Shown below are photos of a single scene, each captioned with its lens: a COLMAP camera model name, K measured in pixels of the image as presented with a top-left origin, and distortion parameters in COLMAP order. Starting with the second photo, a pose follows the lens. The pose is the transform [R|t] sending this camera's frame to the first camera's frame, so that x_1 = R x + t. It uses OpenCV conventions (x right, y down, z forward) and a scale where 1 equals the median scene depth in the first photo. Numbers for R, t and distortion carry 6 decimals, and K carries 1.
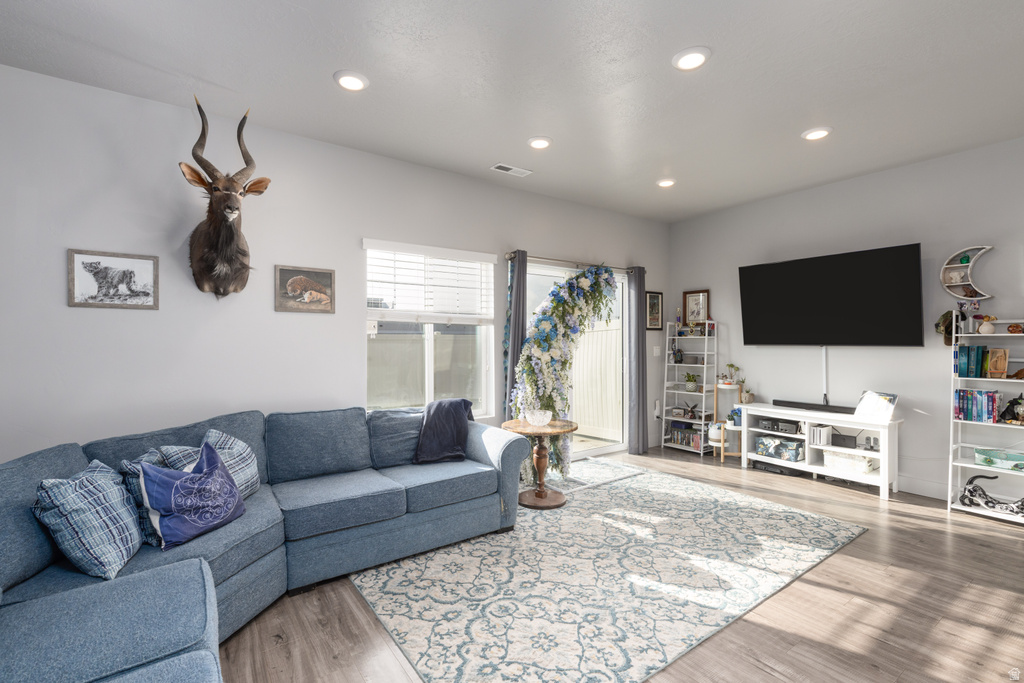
lens RADIAL K [[463.7, 0, 511.2], [0, 463.7, 340.9], [0, 0, 1]] dist [0.011952, -0.001961]
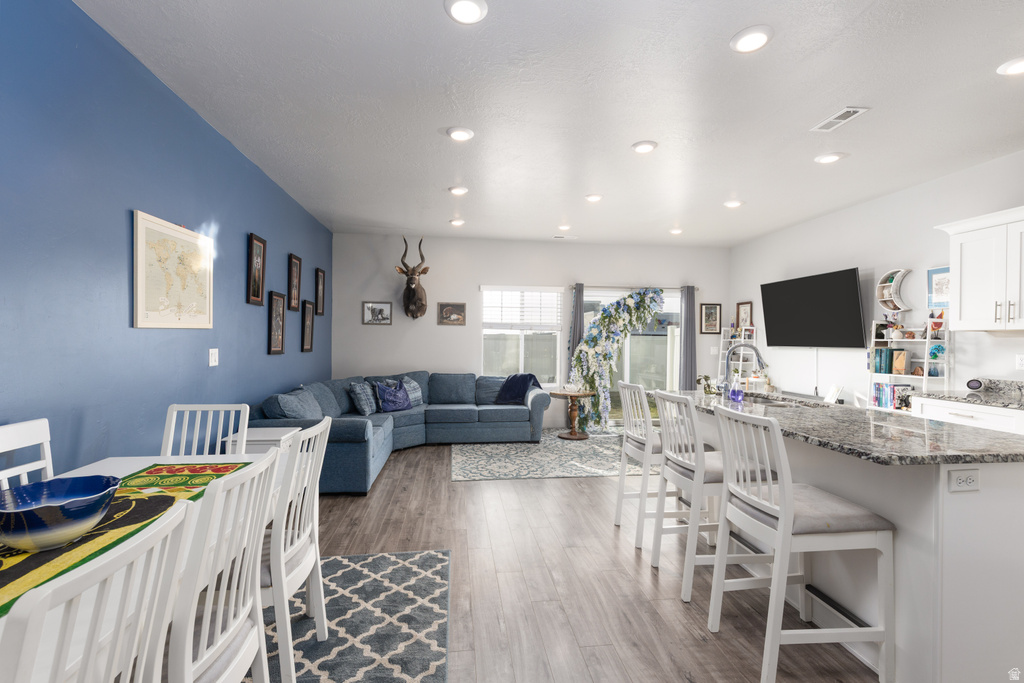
lens RADIAL K [[463.7, 0, 509.2], [0, 463.7, 339.6], [0, 0, 1]] dist [0.011952, -0.001961]
pose [[0.878481, 0.009869, -0.477675, 0.753740], [-0.012106, 0.999925, -0.001604, 0.000726], [0.477624, 0.007192, 0.878535, -0.654957]]
